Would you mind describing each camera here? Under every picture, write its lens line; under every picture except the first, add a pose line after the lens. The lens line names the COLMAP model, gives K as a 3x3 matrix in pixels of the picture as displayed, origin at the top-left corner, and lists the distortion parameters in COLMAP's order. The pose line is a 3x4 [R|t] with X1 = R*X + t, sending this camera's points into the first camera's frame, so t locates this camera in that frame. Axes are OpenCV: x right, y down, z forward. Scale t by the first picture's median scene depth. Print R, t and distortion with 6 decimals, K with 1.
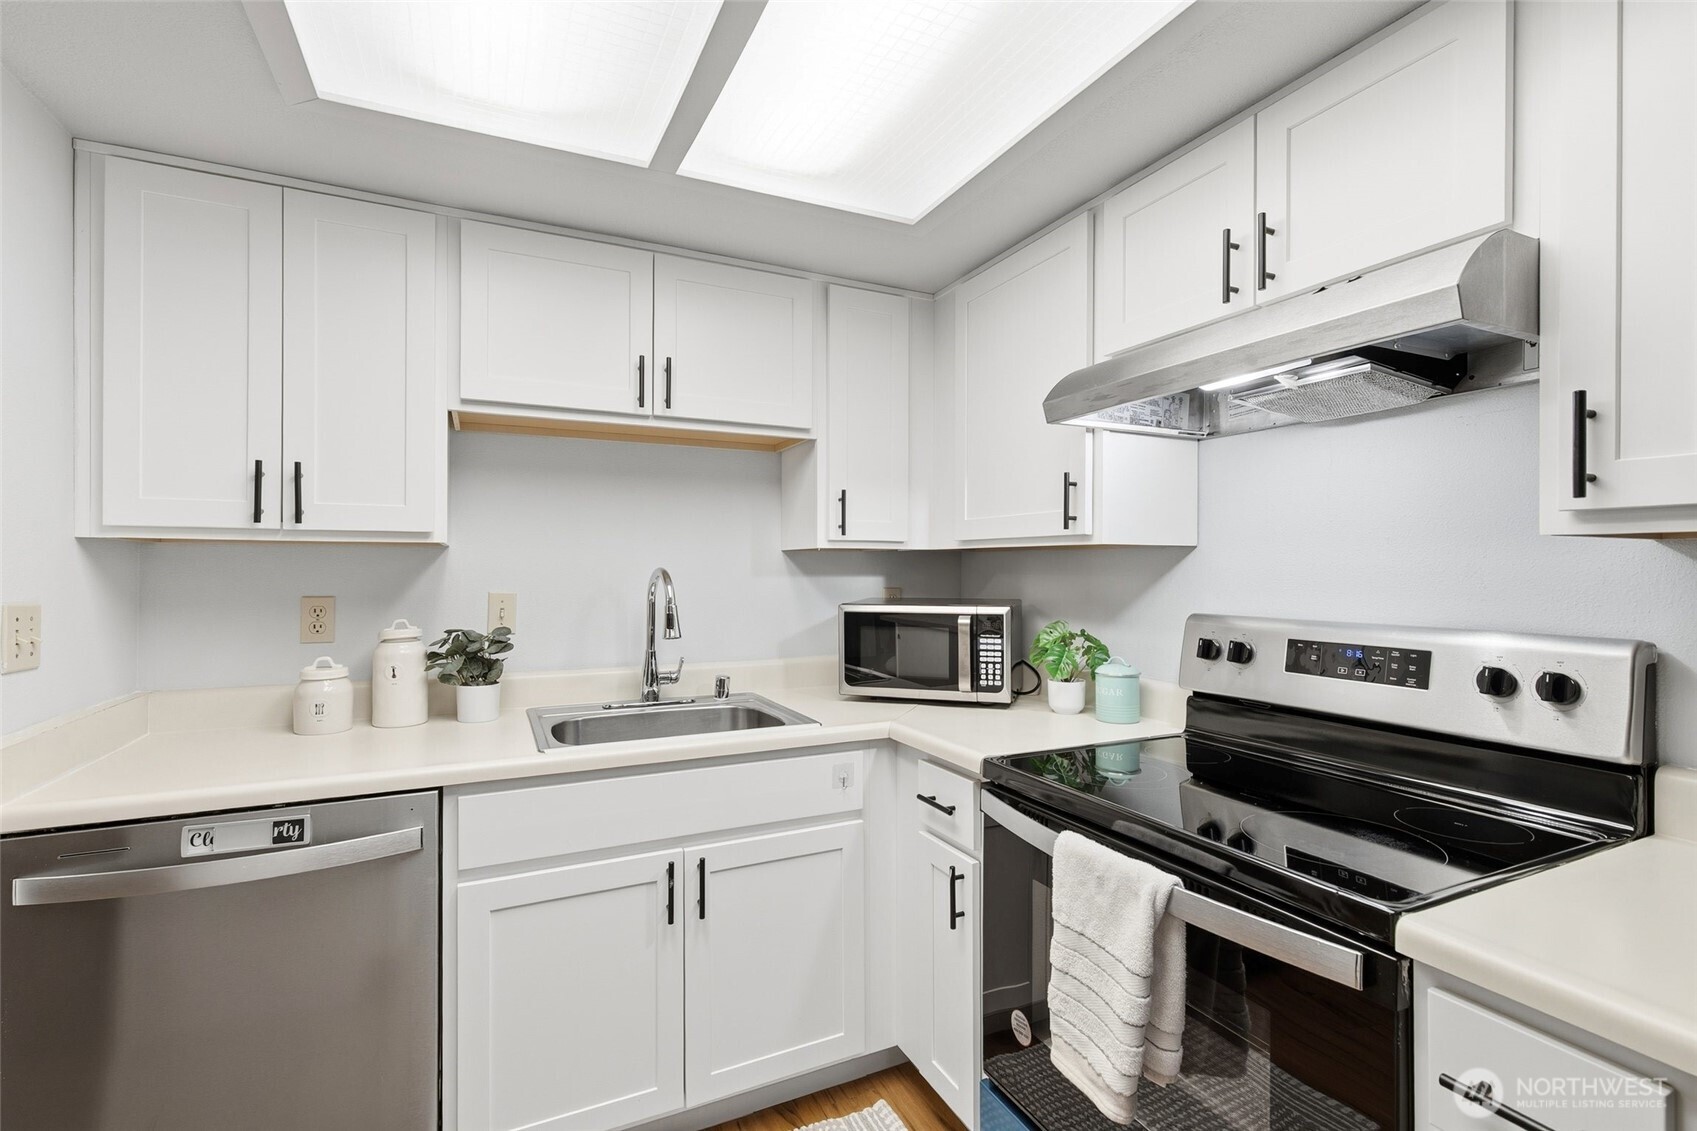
lens RADIAL K [[764.7, 0, 848.5], [0, 764.7, 565.5], [0, 0, 1]] dist [0.003467, 0.000198]
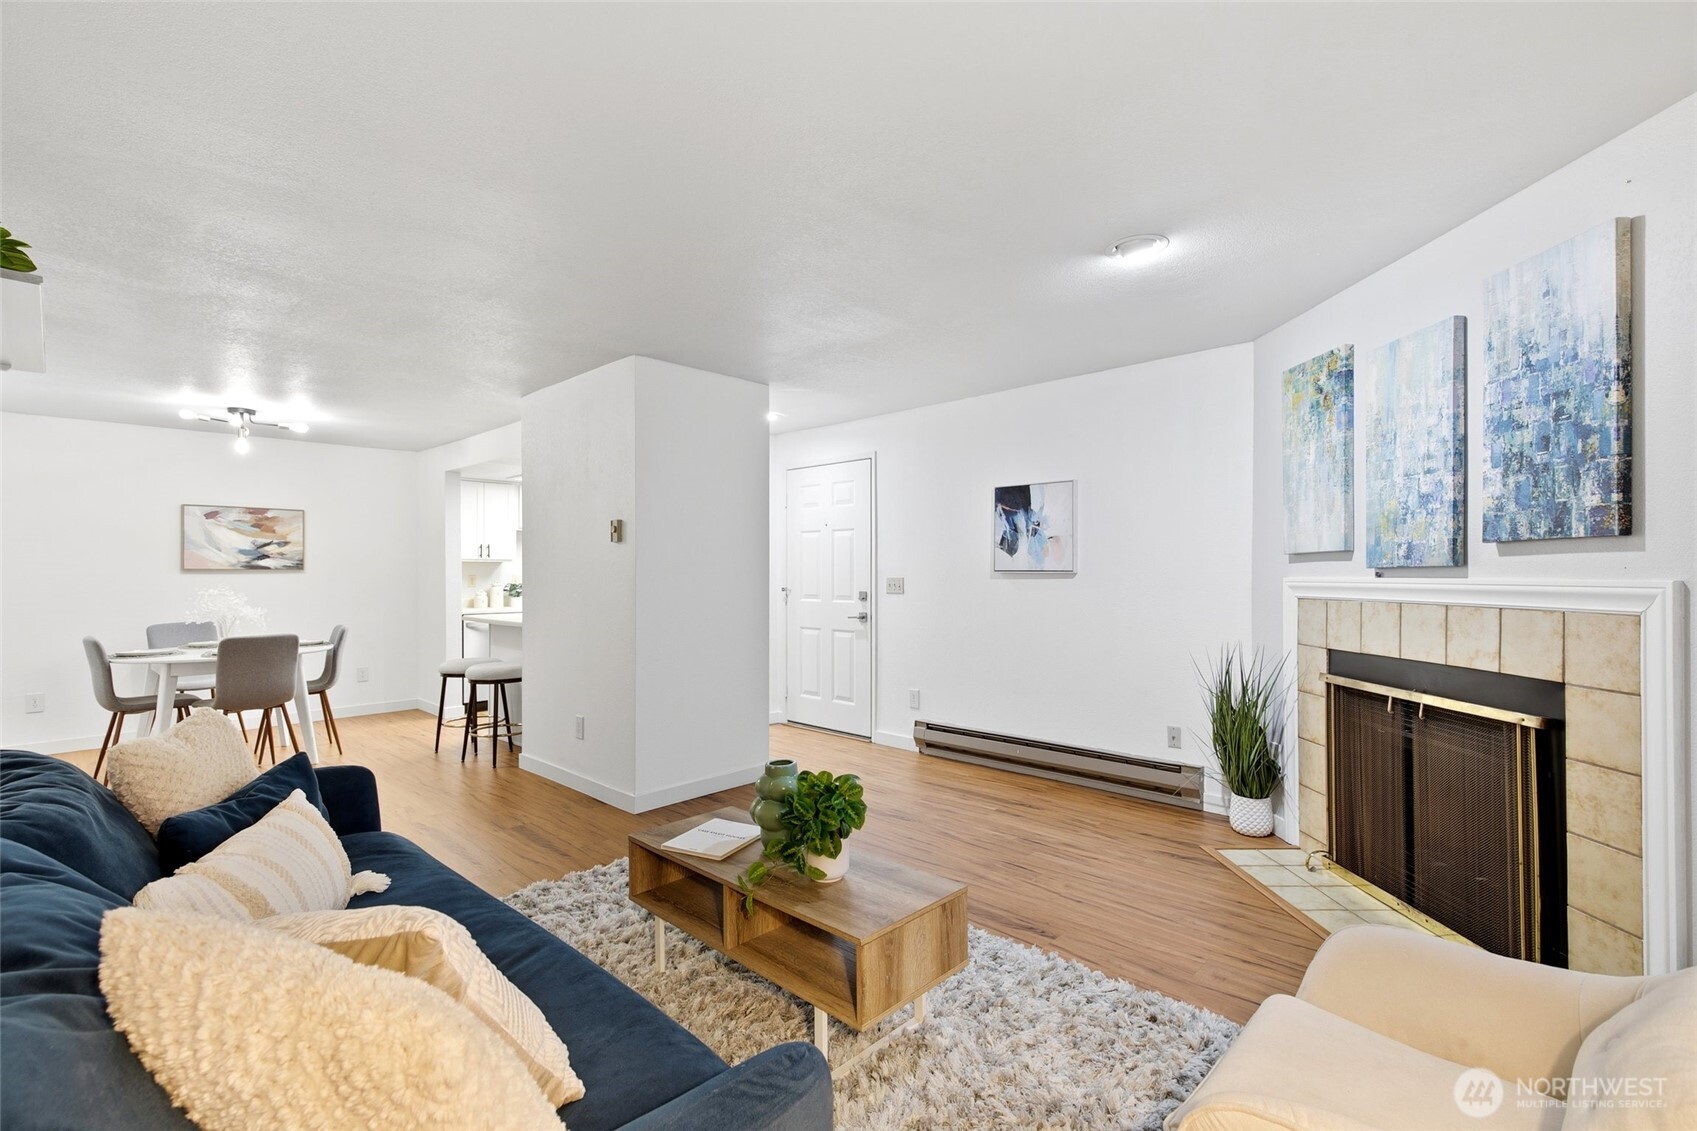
lens RADIAL K [[755.3, 0, 853.0], [0, 755.3, 569.2], [0, 0, 1]] dist [0.000795, -0.000148]
pose [[0.930094, -0.004277, 0.367296, -0.315506], [0.005938, 0.999977, -0.003393, 0.031632], [-0.367273, 0.005337, 0.930098, -3.370688]]
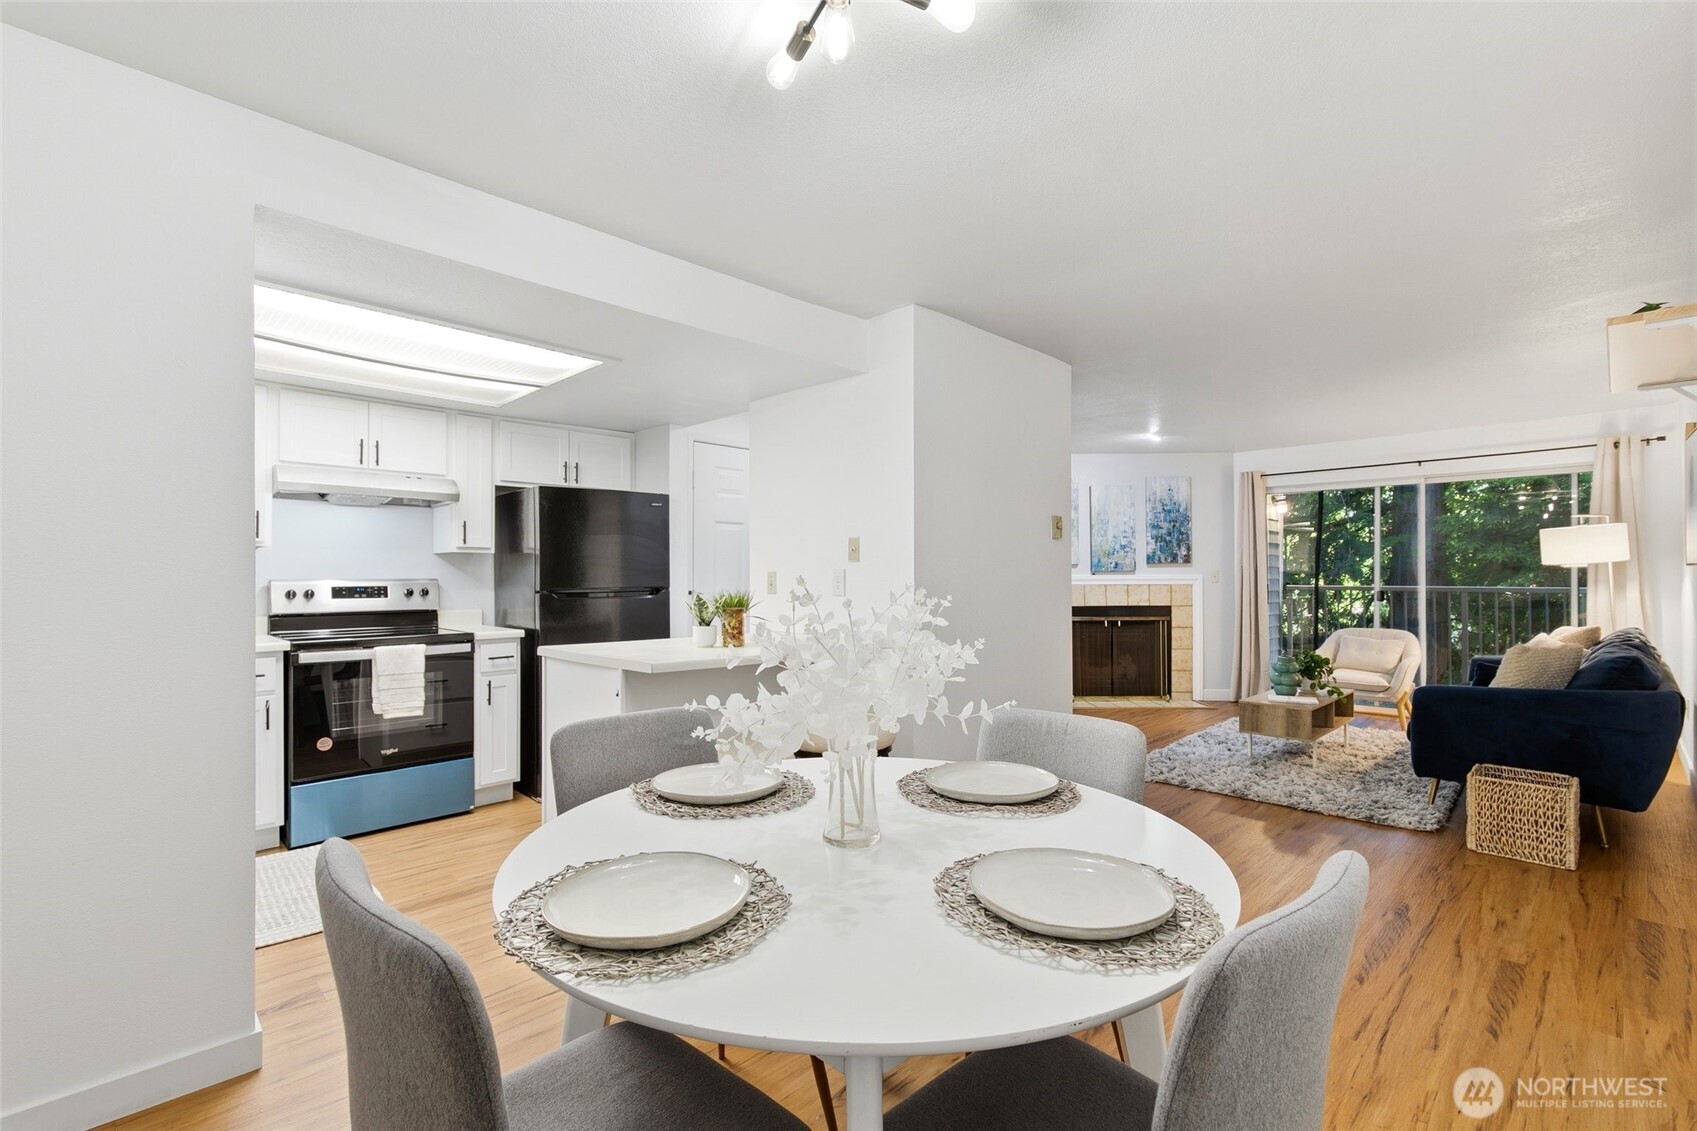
lens RADIAL K [[771.4, 0, 854.6], [0, 771.4, 572.4], [0, 0, 1]] dist [0.013550, -0.000104]
pose [[-0.342964, 0.004095, 0.939339, -2.072154], [0.001075, 0.999992, -0.003967, 0.049350], [-0.939348, -0.000351, -0.342966, 0.196410]]
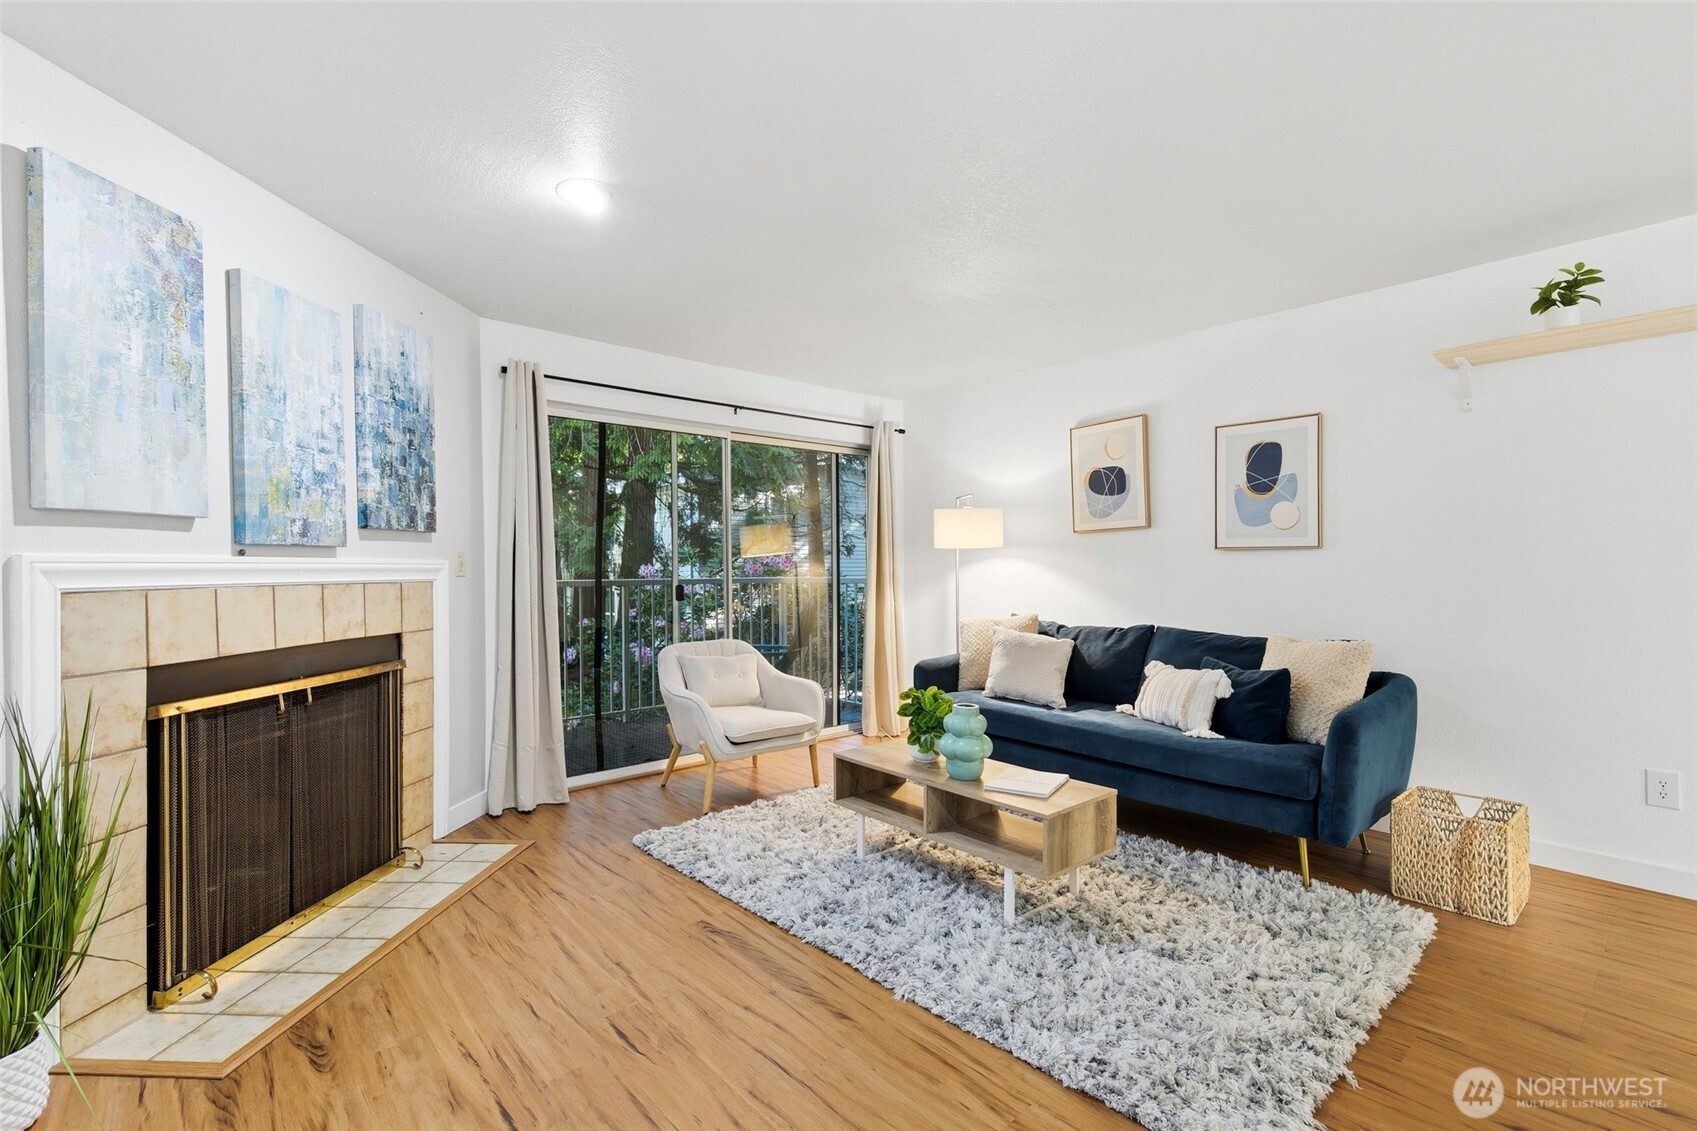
lens RADIAL K [[761.0, 0, 850.9], [0, 761.0, 568.0], [0, 0, 1]] dist [-0.002647, -0.000085]
pose [[-0.957836, 0.002747, -0.287304, 0.653133], [0.003715, 0.999989, -0.002823, 0.076256], [0.287293, -0.003772, -0.957835, -0.857441]]
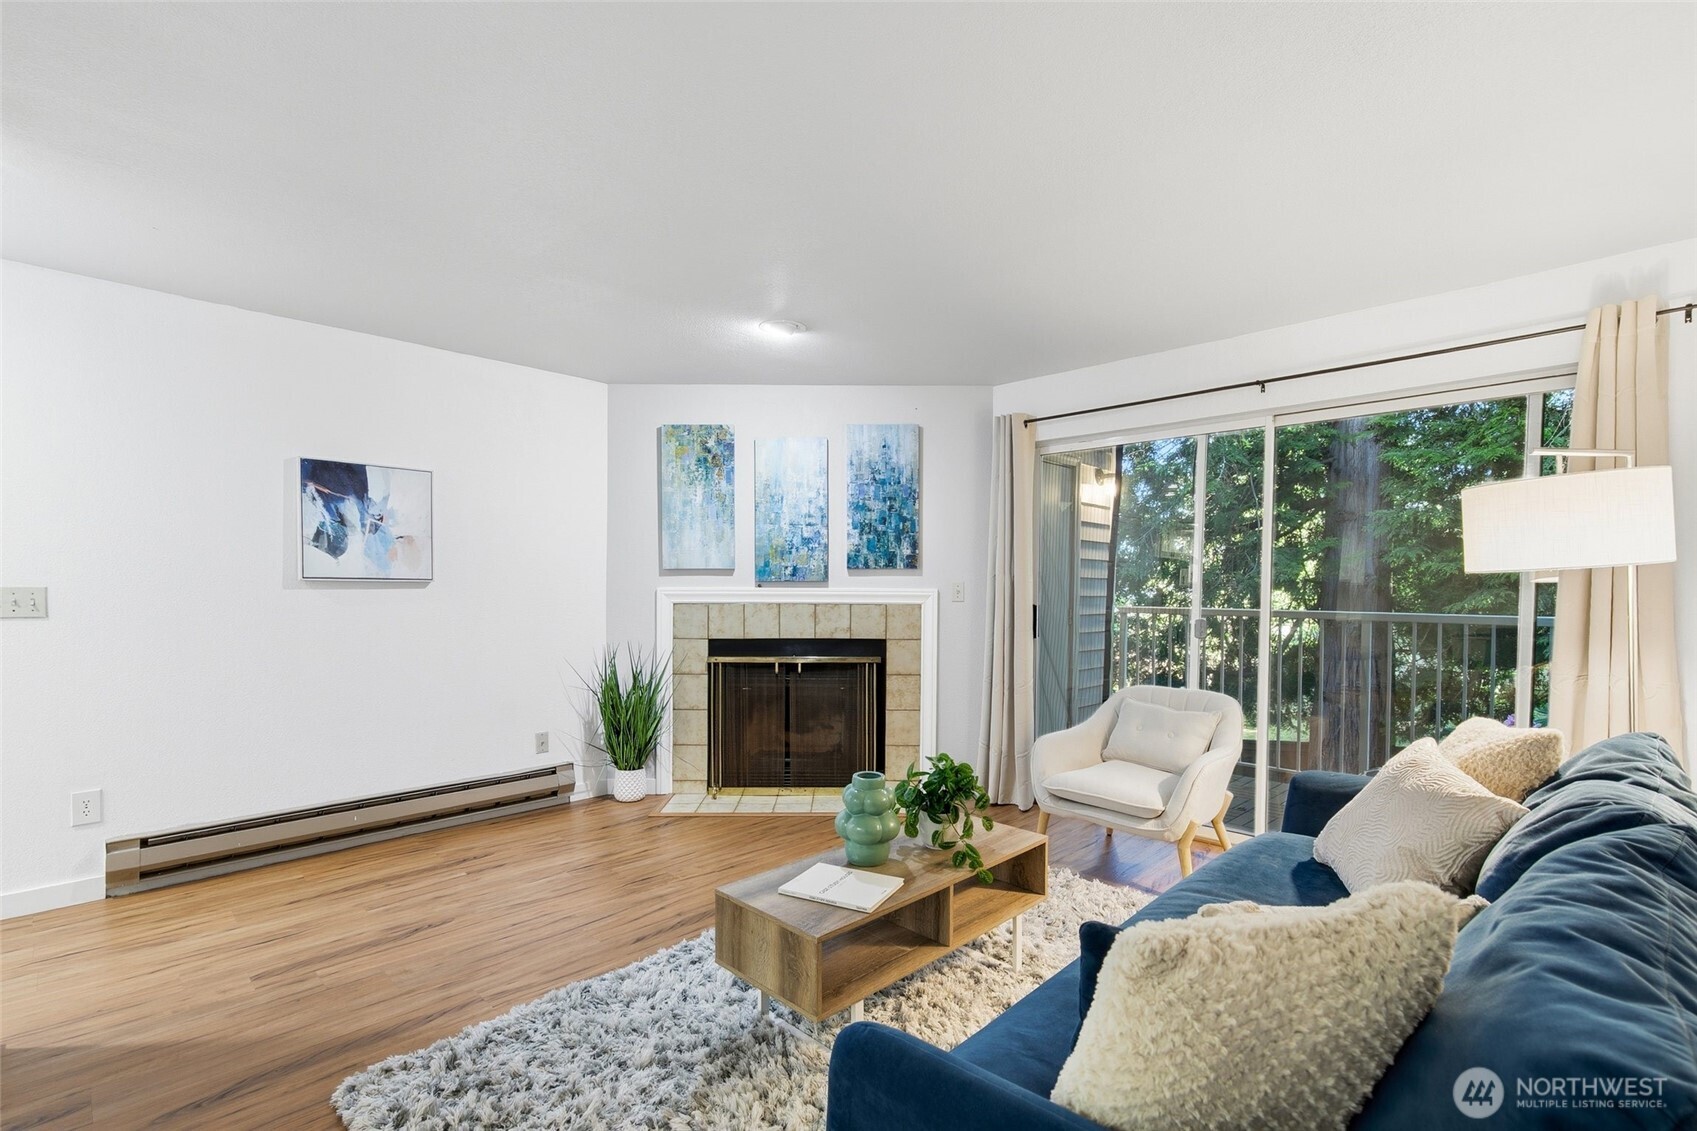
lens RADIAL K [[761.6, 0, 851.9], [0, 761.6, 608.4], [0, 0, 1]] dist [0.001916, 0.000323]
pose [[-0.357605, -0.031461, 0.933343, -1.074761], [-0.007652, 0.999498, 0.030759, 0.039308], [-0.933842, 0.003858, -0.357666, -1.747406]]
